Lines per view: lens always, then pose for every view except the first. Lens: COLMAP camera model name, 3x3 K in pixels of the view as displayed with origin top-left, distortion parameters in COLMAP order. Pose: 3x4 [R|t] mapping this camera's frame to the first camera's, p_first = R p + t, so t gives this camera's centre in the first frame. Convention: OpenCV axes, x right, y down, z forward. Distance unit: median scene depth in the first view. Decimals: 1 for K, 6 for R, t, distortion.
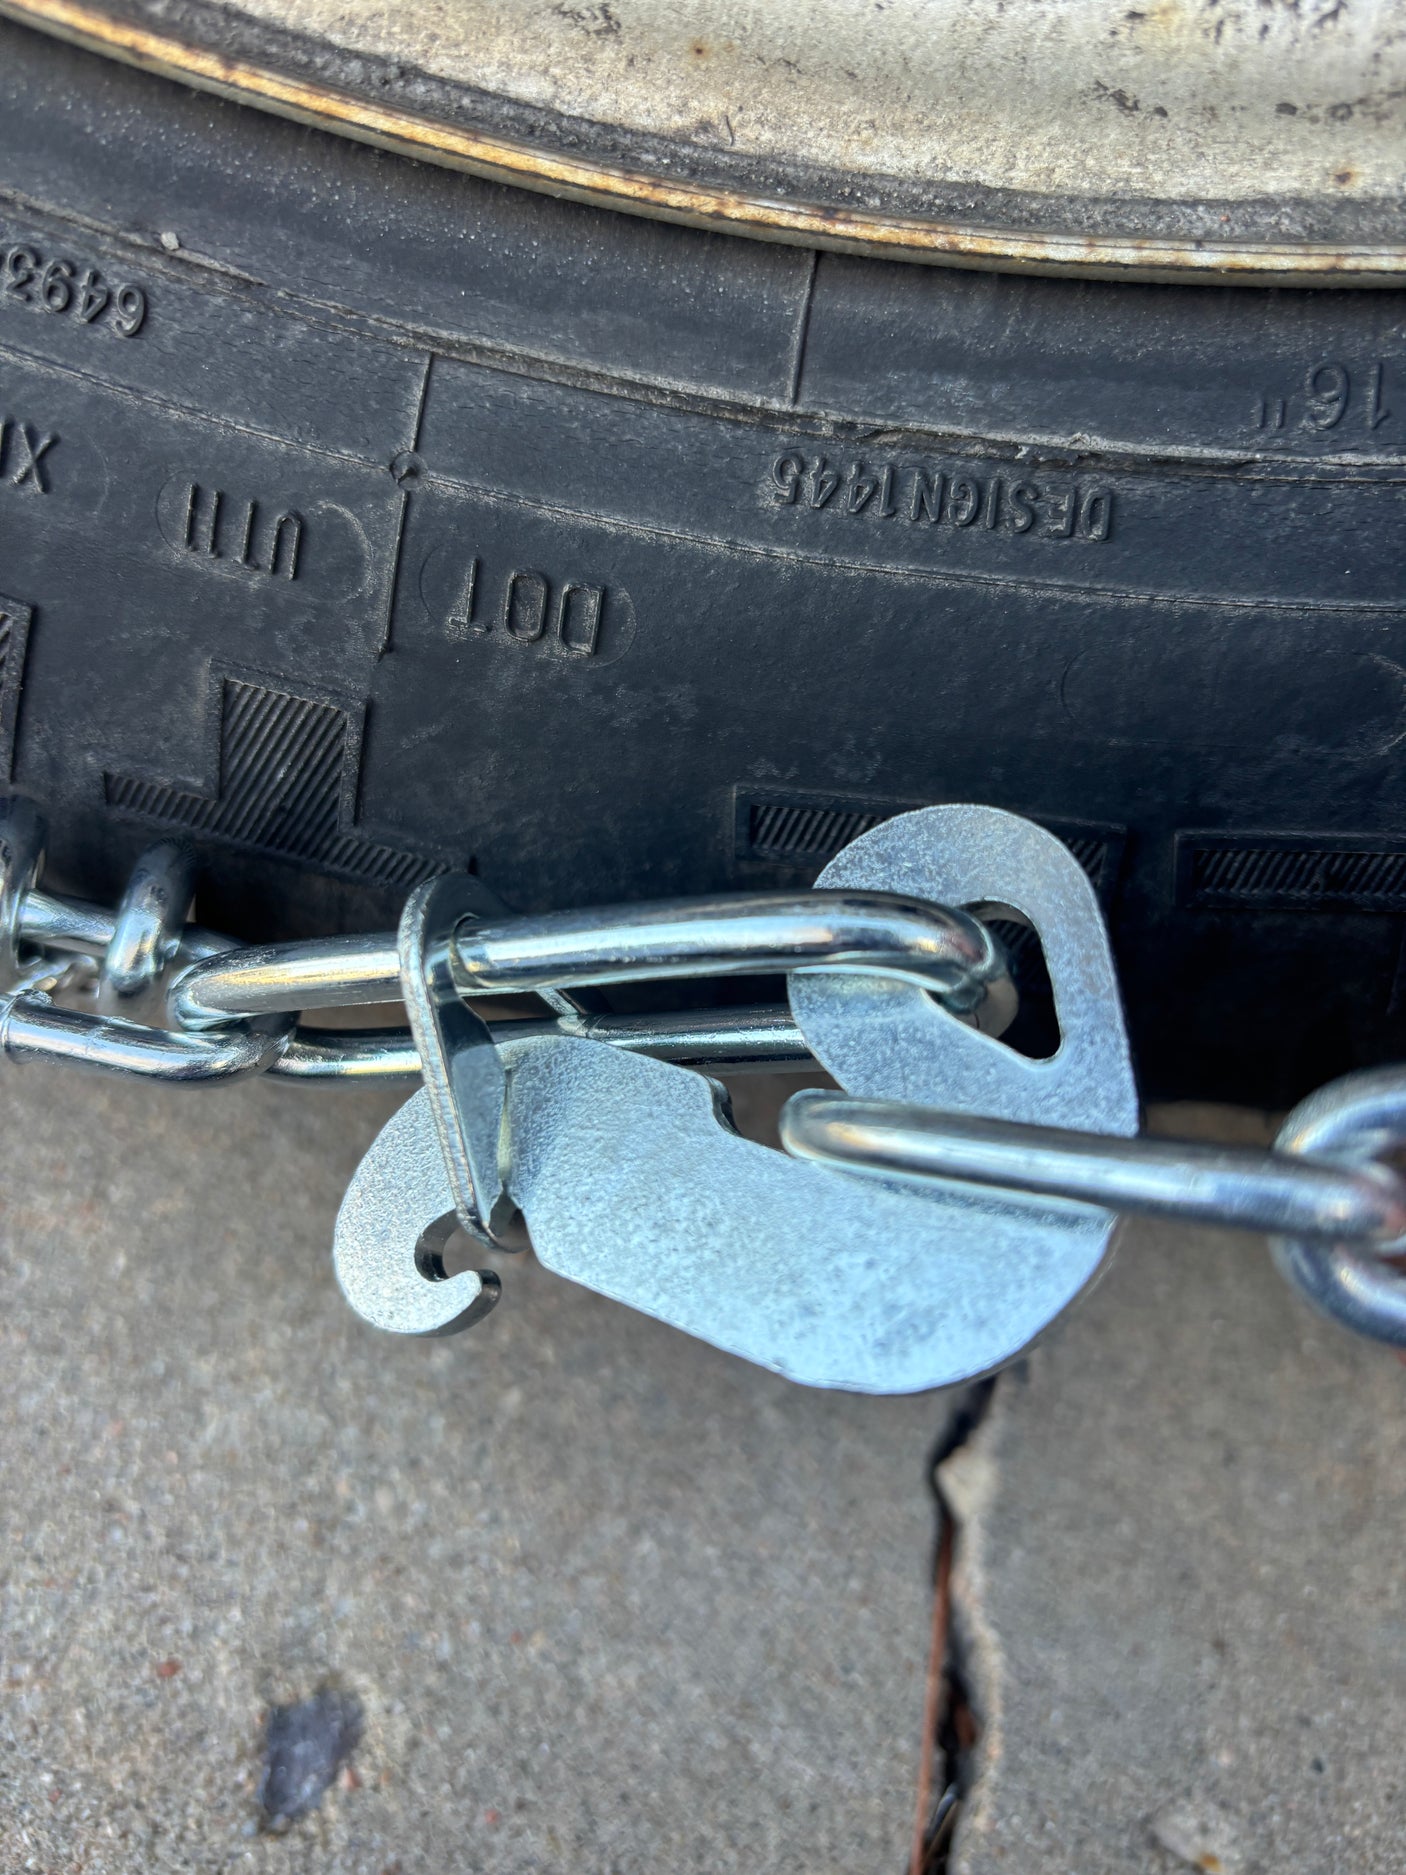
lens RADIAL K [[1387.3, 0, 702.0], [0, 1387.3, 868.4], [0, 0, 1]] dist [-0.046034, -0.001876]
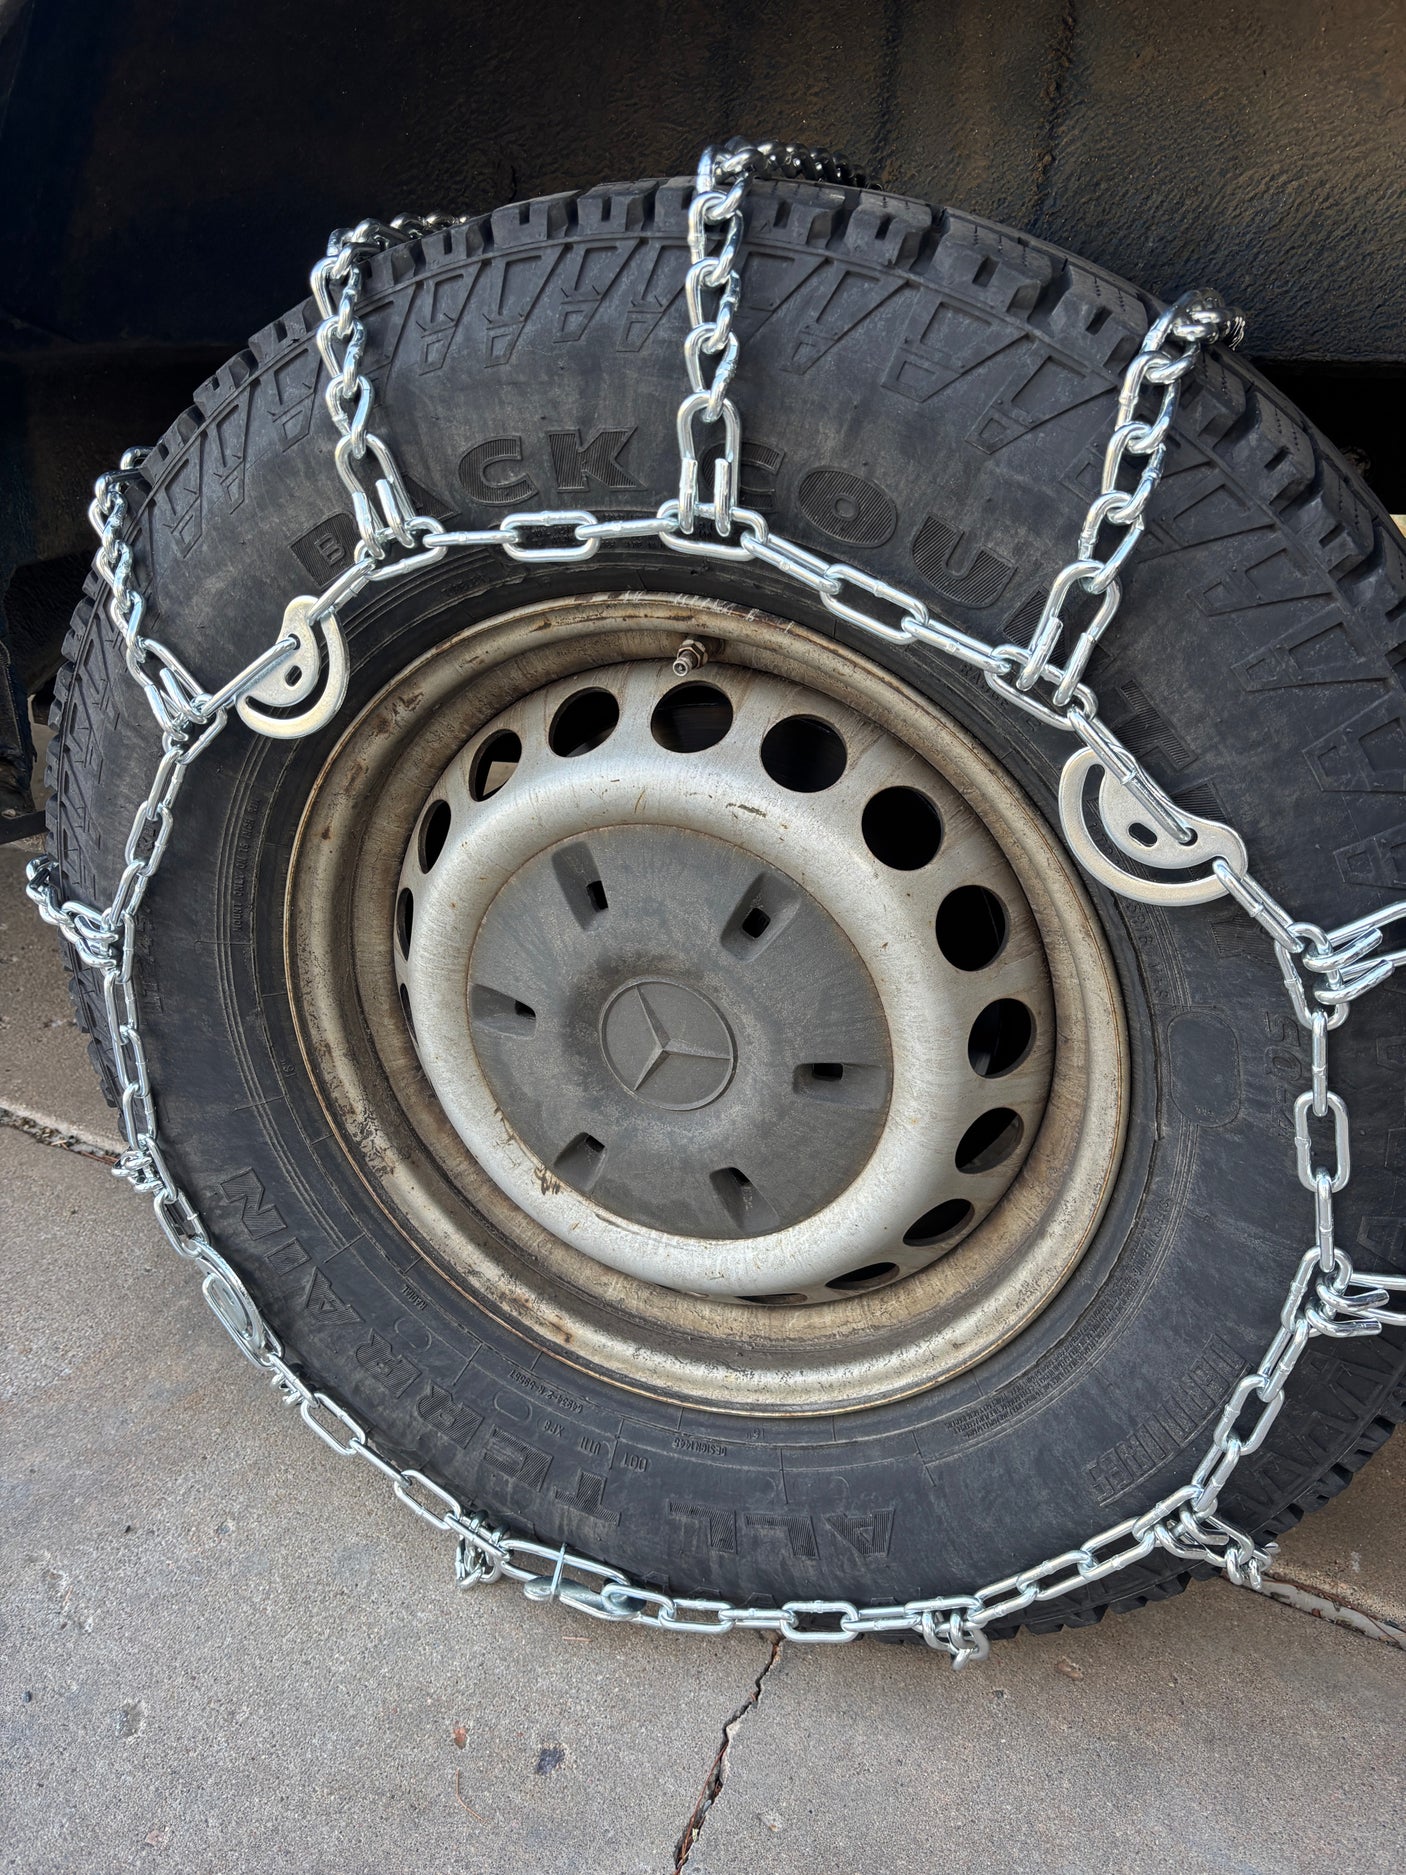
lens RADIAL K [[1431.5, 0, 715.2], [0, 1431.5, 919.7], [0, 0, 1]] dist [-0.009980, -0.003720]
pose [[0.975599, -0.014529, -0.219077, 1.607021], [-0.120212, 0.799614, -0.588360, 1.533667], [0.183726, 0.600339, 0.778356, -5.163670]]
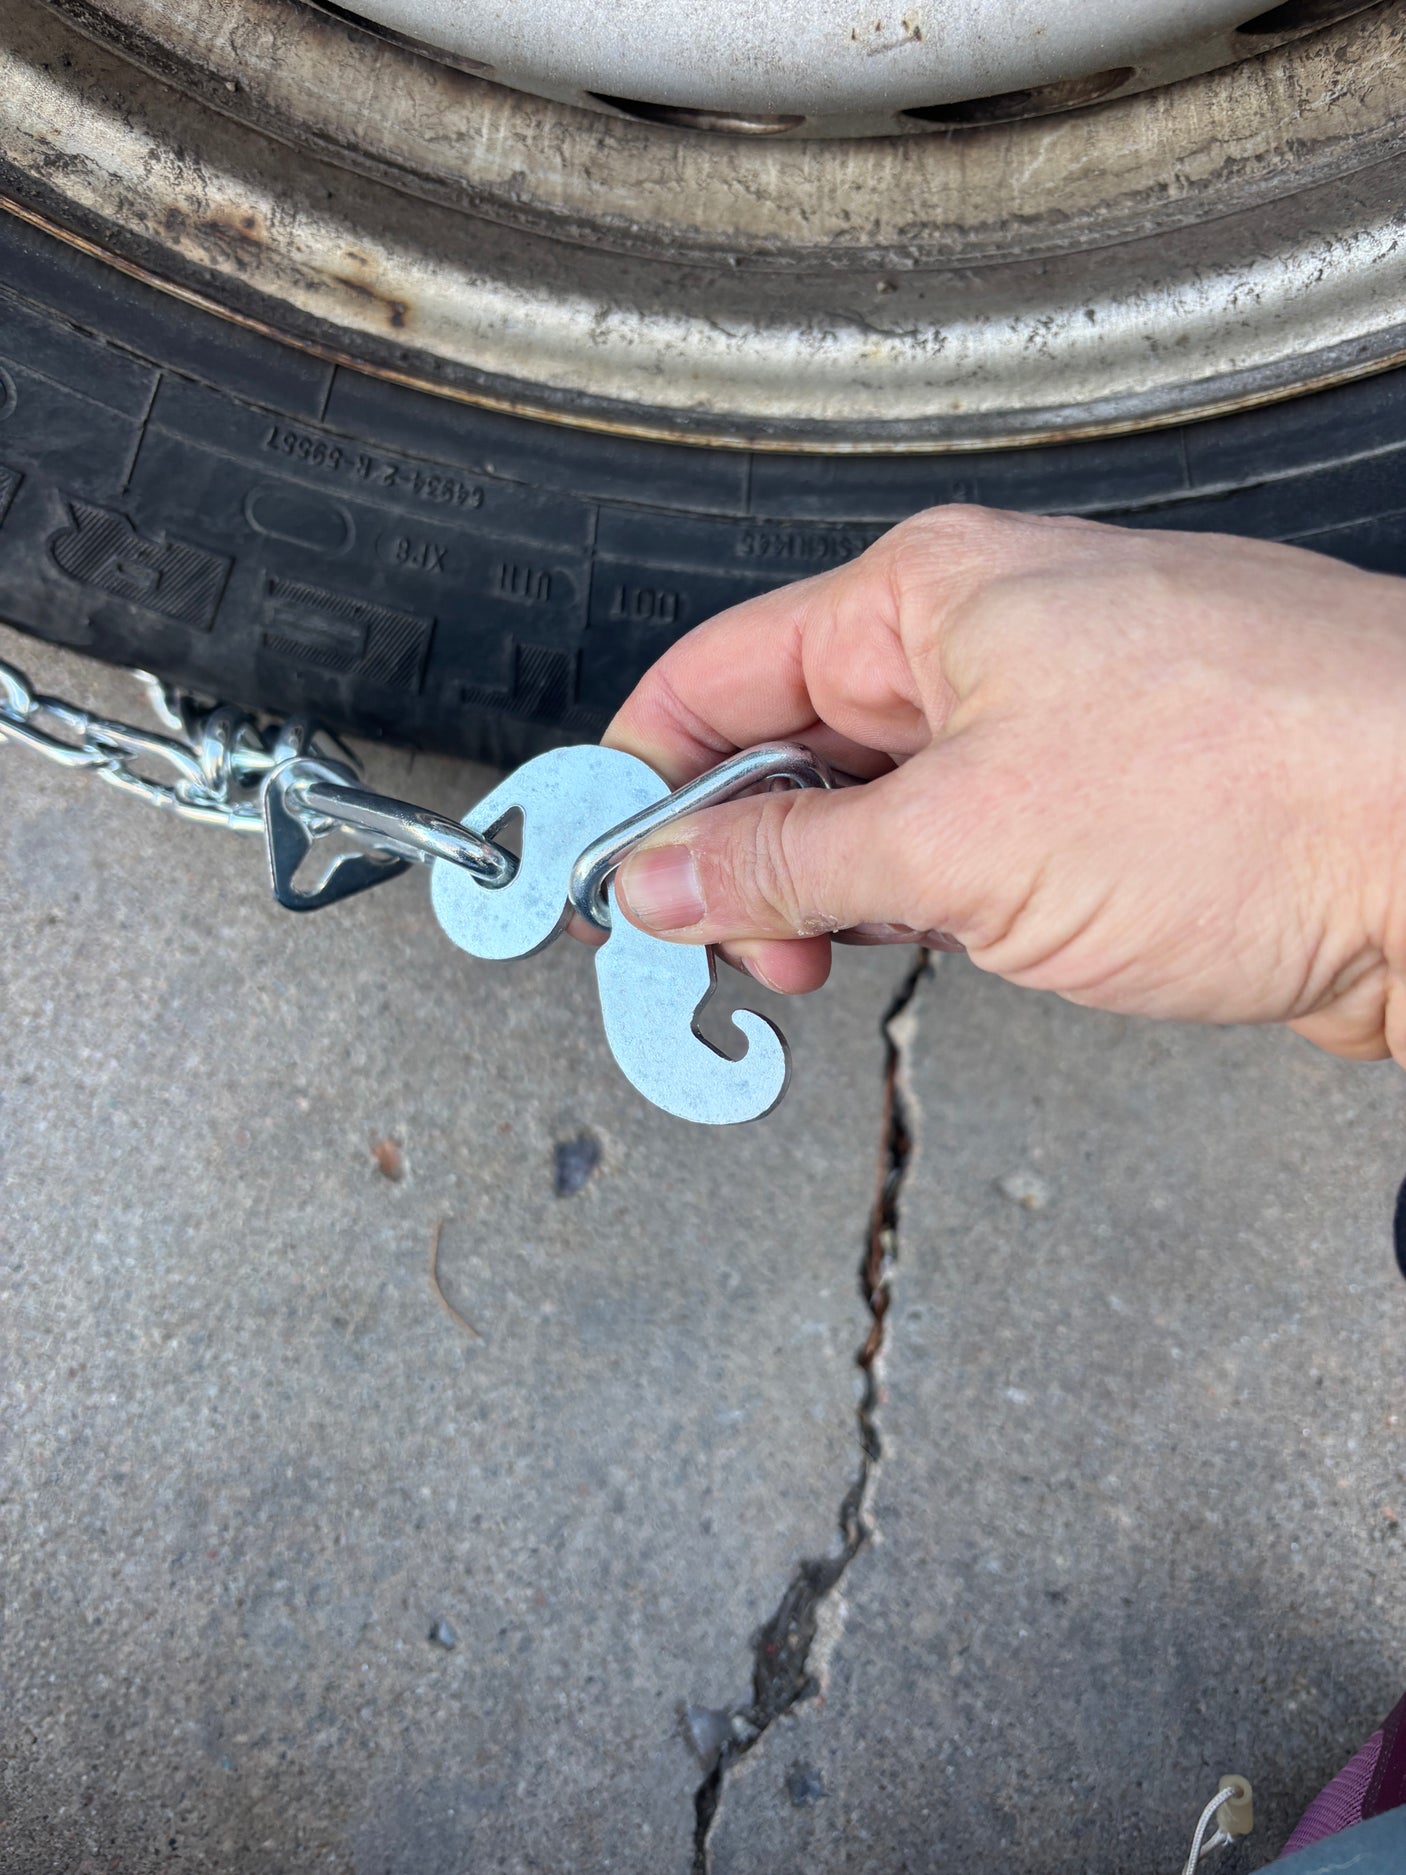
lens RADIAL K [[1431.5, 0, 715.2], [0, 1431.5, 919.7], [0, 0, 1]] dist [-0.009980, -0.003720]
pose [[0.994806, -0.064781, -0.078520, 0.155478], [0.073421, 0.990915, 0.112682, 0.083242], [0.070507, -0.117862, 0.990524, -1.517757]]
